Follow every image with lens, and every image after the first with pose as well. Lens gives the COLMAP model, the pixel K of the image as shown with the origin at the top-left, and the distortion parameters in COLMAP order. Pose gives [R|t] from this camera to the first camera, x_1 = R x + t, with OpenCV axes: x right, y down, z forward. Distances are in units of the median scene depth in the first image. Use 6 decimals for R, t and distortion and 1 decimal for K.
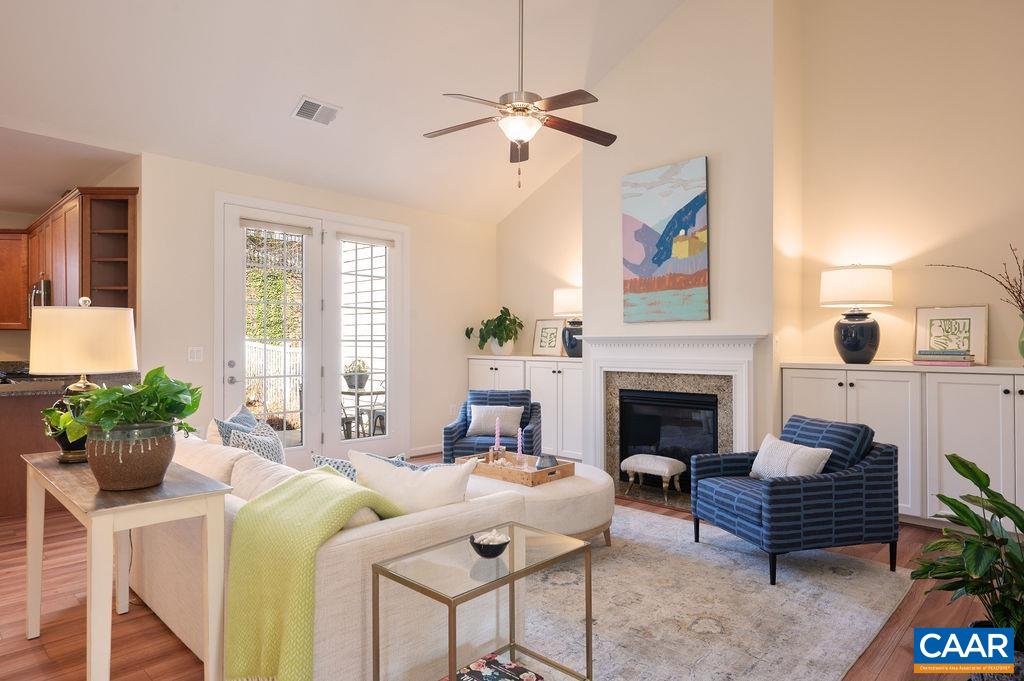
lens RADIAL K [[592.0, 0, 512.0], [0, 592.0, 340.5], [0, 0, 1]] dist [0.004443, 0.000951]
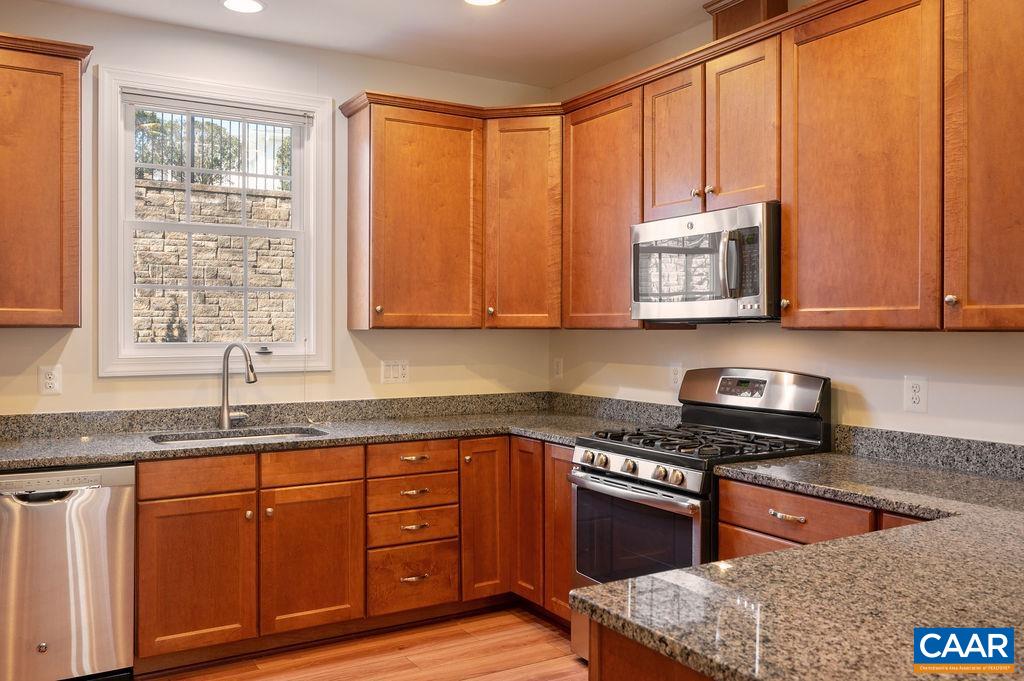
lens RADIAL K [[855.9, 0, 512.0], [0, 855.9, 340.5], [0, 0, 1]] dist [-0.002809, 0.007348]
pose [[0.963714, 0.001363, -0.266934, -0.679110], [0.003014, 0.999868, 0.015986, -0.019248], [0.266920, -0.016211, 0.963582, 0.363909]]
